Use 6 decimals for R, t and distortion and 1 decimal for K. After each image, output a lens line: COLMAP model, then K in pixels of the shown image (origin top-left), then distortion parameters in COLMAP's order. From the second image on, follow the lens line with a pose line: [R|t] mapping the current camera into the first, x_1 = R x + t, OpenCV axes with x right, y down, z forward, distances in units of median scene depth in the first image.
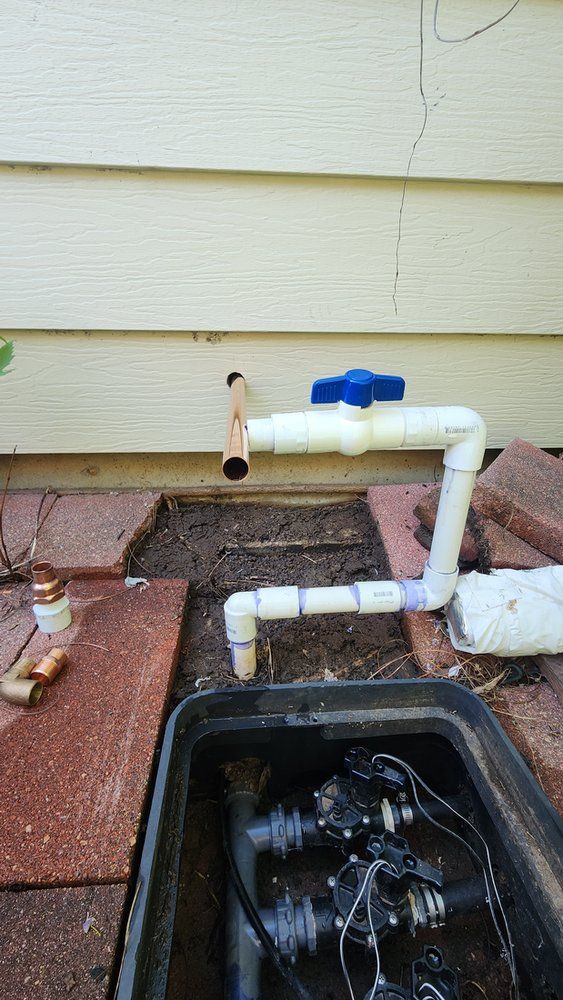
lens RADIAL K [[410.0, 0, 281.2], [0, 410.0, 498.3], [0, 0, 1]] dist [0.000856, -0.002124]
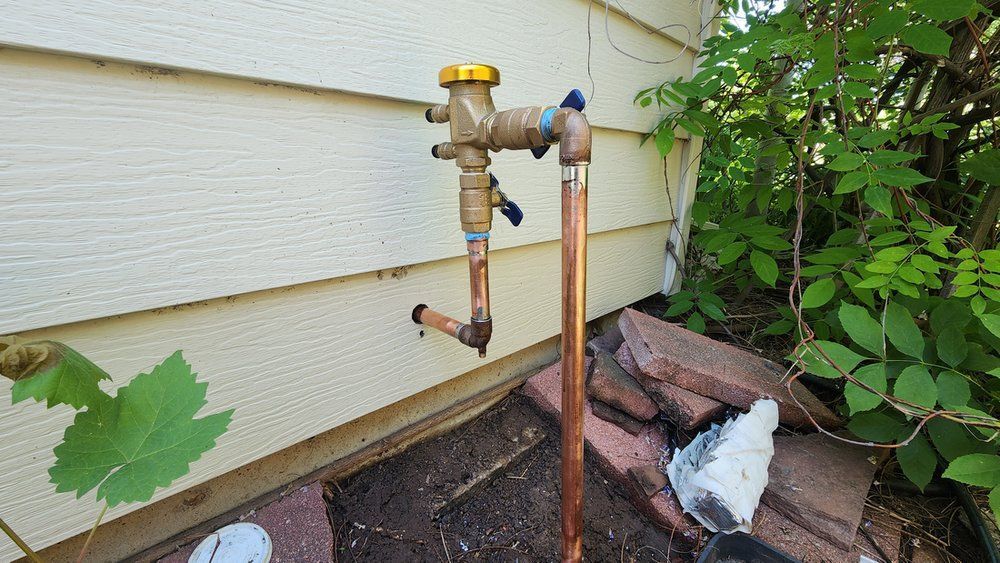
lens RADIAL K [[410.0, 0, 498.1], [0, 410.0, 281.9], [0, 0, 1]] dist [0.000856, -0.002124]
pose [[0.771786, -0.172488, 0.612041, -0.537207], [0.267155, 0.961395, -0.065938, -0.269194], [-0.577039, 0.214400, 0.788073, 0.234079]]
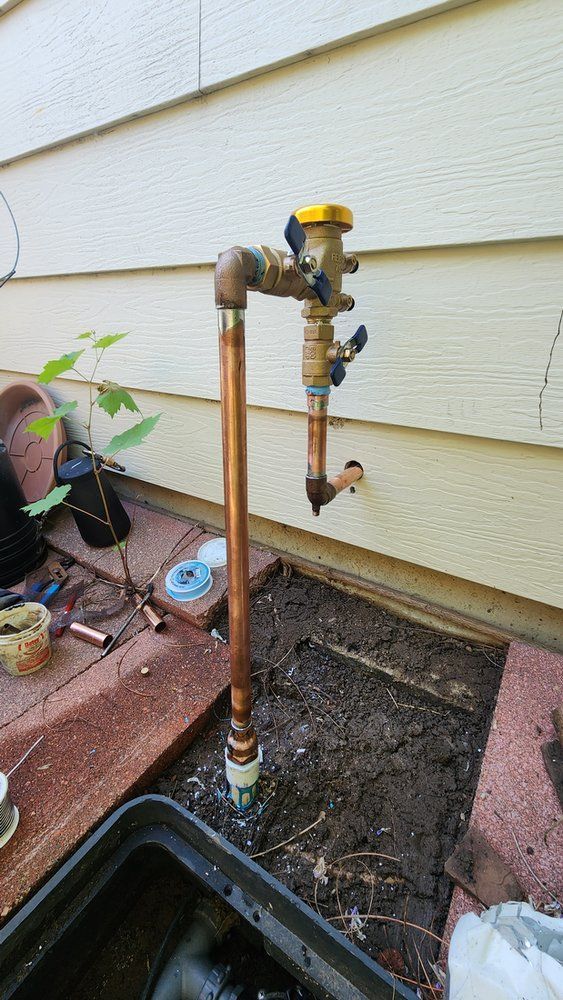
lens RADIAL K [[410.0, 0, 281.2], [0, 410.0, 498.3], [0, 0, 1]] dist [0.000856, -0.002124]
pose [[0.795249, 0.236128, -0.558411, 0.295269], [-0.266689, 0.963388, 0.027576, -0.225891], [0.544478, 0.126993, 0.829106, 0.200614]]
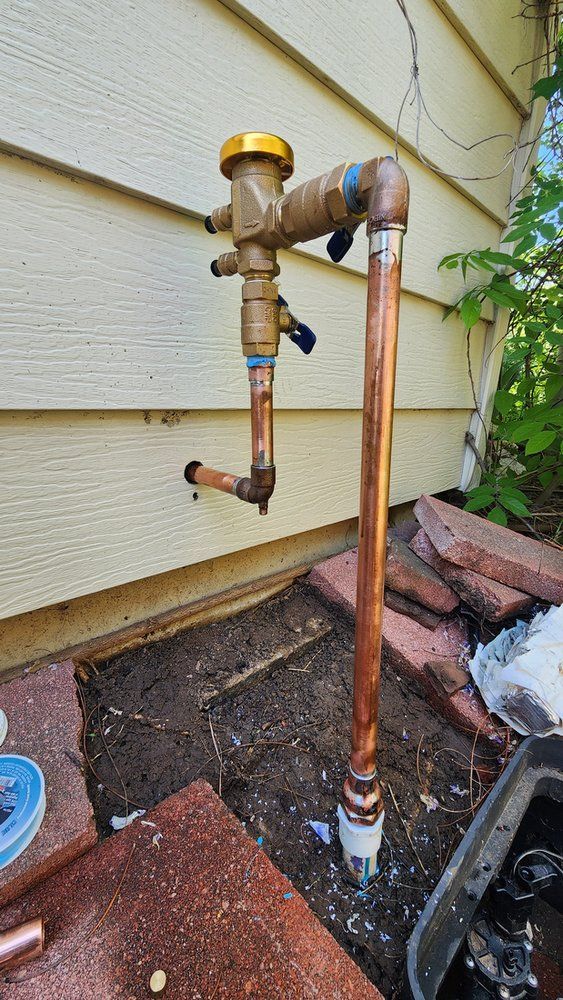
lens RADIAL K [[410.0, 0, 281.2], [0, 410.0, 498.3], [0, 0, 1]] dist [0.000856, -0.002124]
pose [[0.780164, -0.143885, 0.608803, -0.485083], [0.239186, 0.967855, -0.077766, -0.154809], [-0.578044, 0.206288, 0.789500, 0.351727]]
